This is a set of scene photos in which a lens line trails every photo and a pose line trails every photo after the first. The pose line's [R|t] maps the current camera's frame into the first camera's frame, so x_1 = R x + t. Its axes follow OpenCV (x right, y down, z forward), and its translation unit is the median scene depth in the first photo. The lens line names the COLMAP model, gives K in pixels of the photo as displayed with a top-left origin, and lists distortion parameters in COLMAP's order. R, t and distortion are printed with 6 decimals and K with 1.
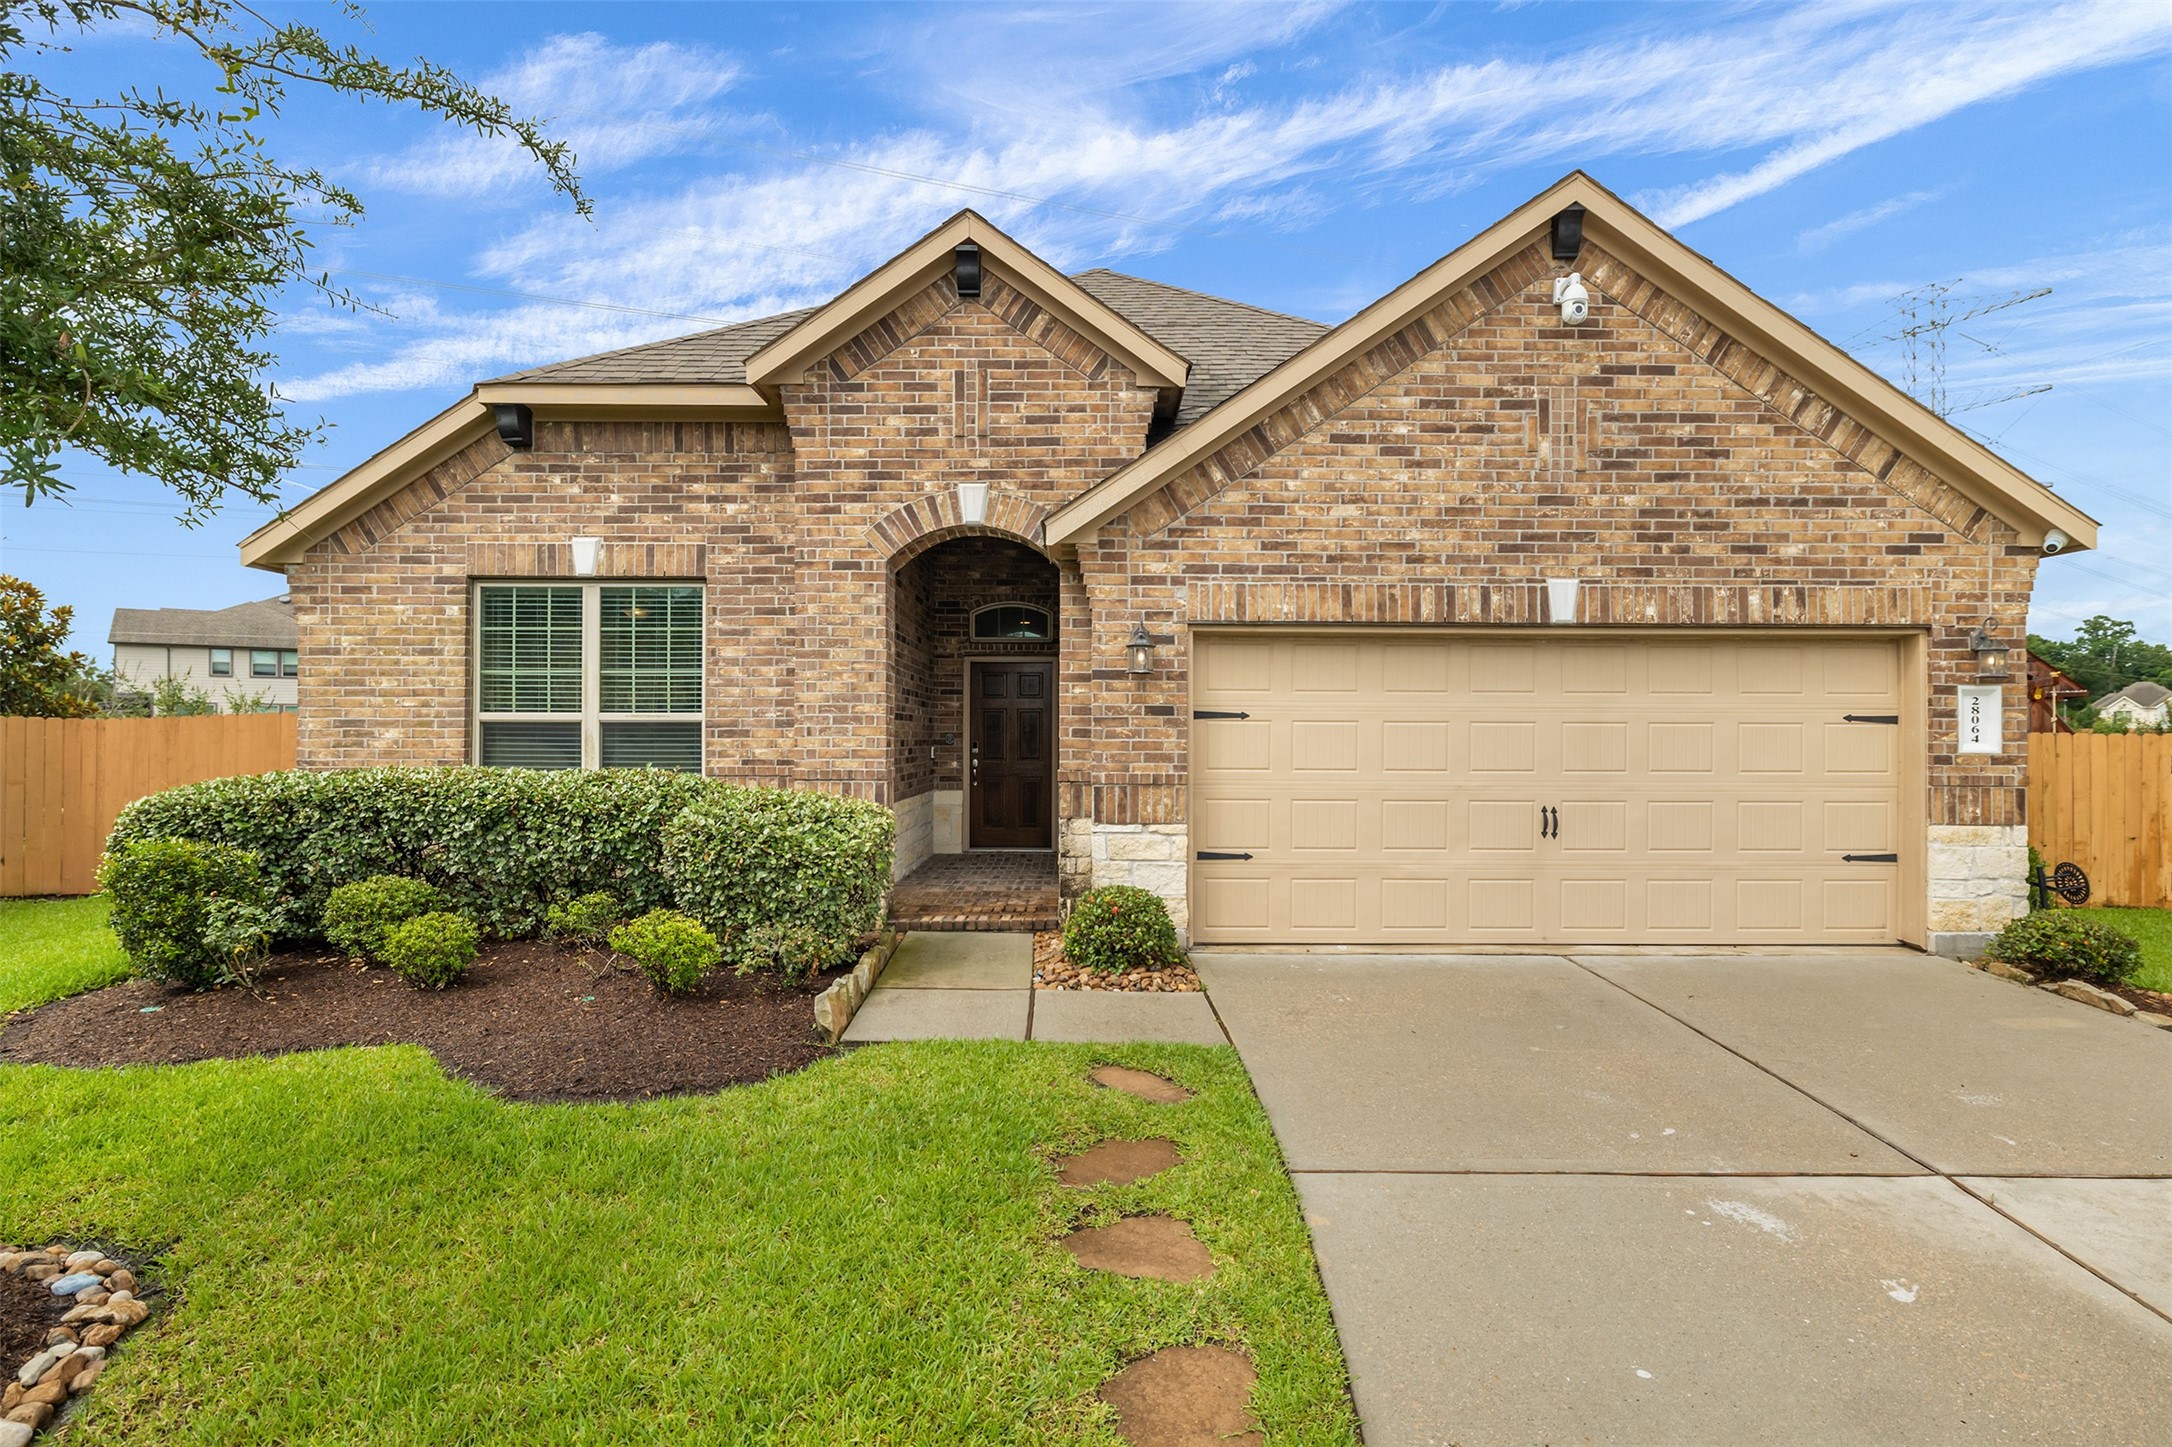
lens RADIAL K [[1100.5, 0, 1089.4], [0, 1100.5, 728.6], [0, 0, 1]] dist [-0.003395, 0.000649]
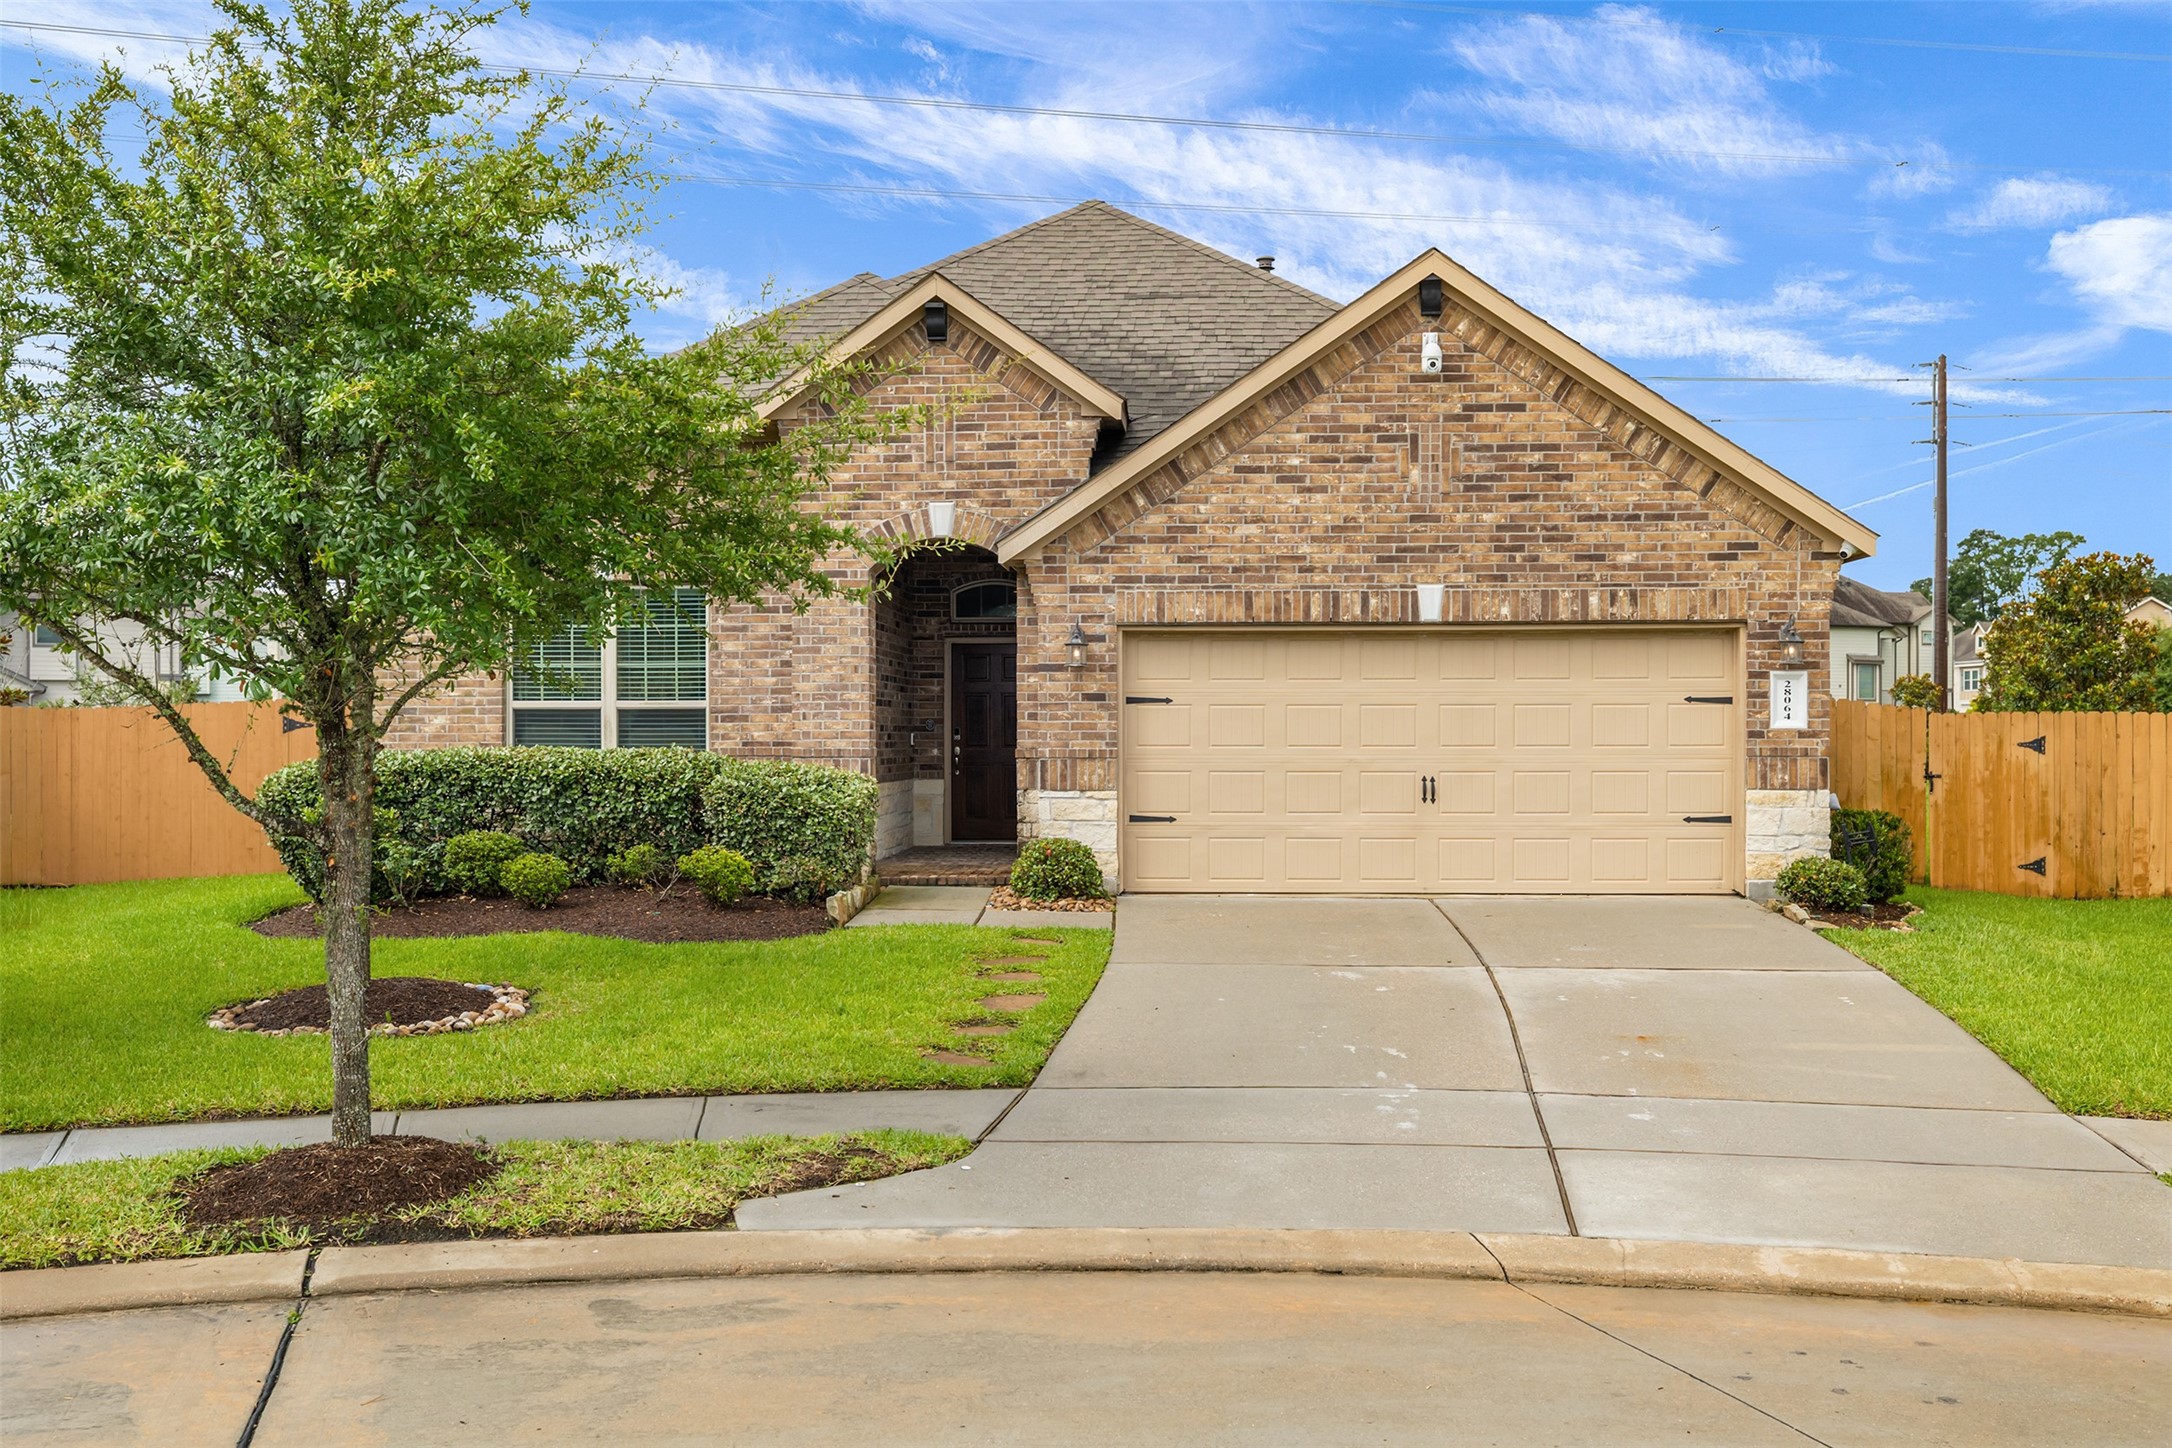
lens RADIAL K [[2192.9, 0, 1079.4], [0, 2192.9, 758.0], [0, 0, 1]] dist [0.016197, -0.009137]
pose [[0.997341, -0.004080, -0.072762, 0.222612], [0.005393, 0.999826, 0.017866, 0.007683], [0.072676, -0.018211, 0.997189, -1.404860]]
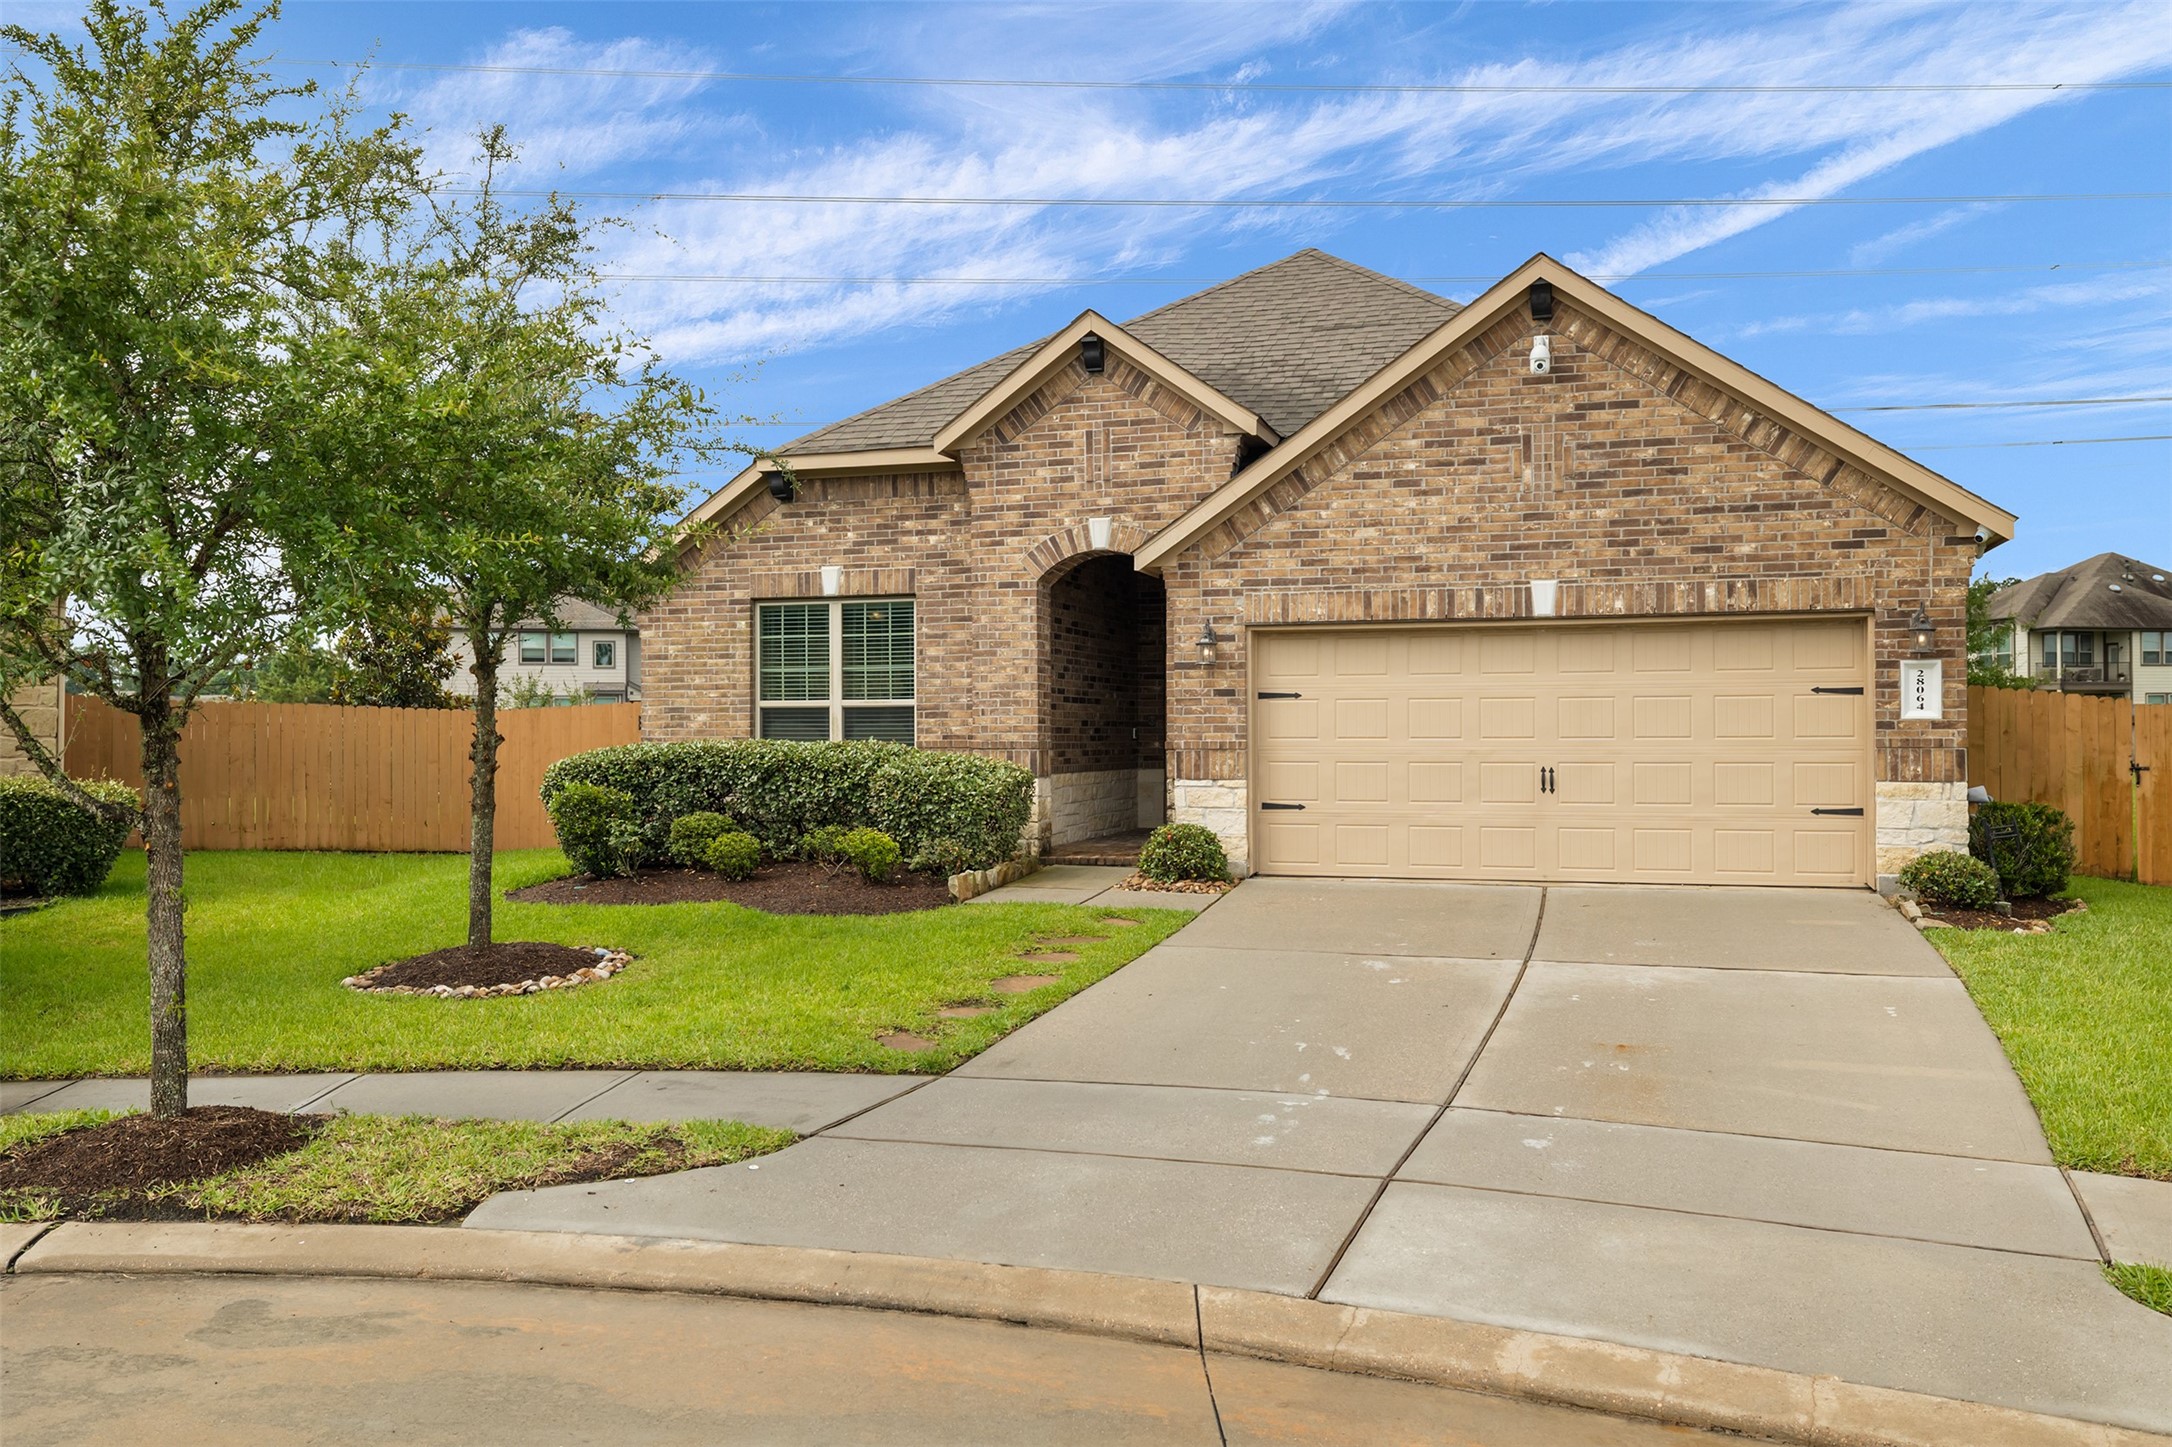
lens RADIAL K [[1753.5, 0, 1086.0], [0, 1753.5, 723.5], [0, 0, 1]] dist [0.007601, 0.002601]
pose [[0.948044, -0.008971, -0.318011, 0.566288], [0.009397, 0.999956, -0.000196, 0.019087], [0.317999, -0.002802, 0.948087, -1.016369]]
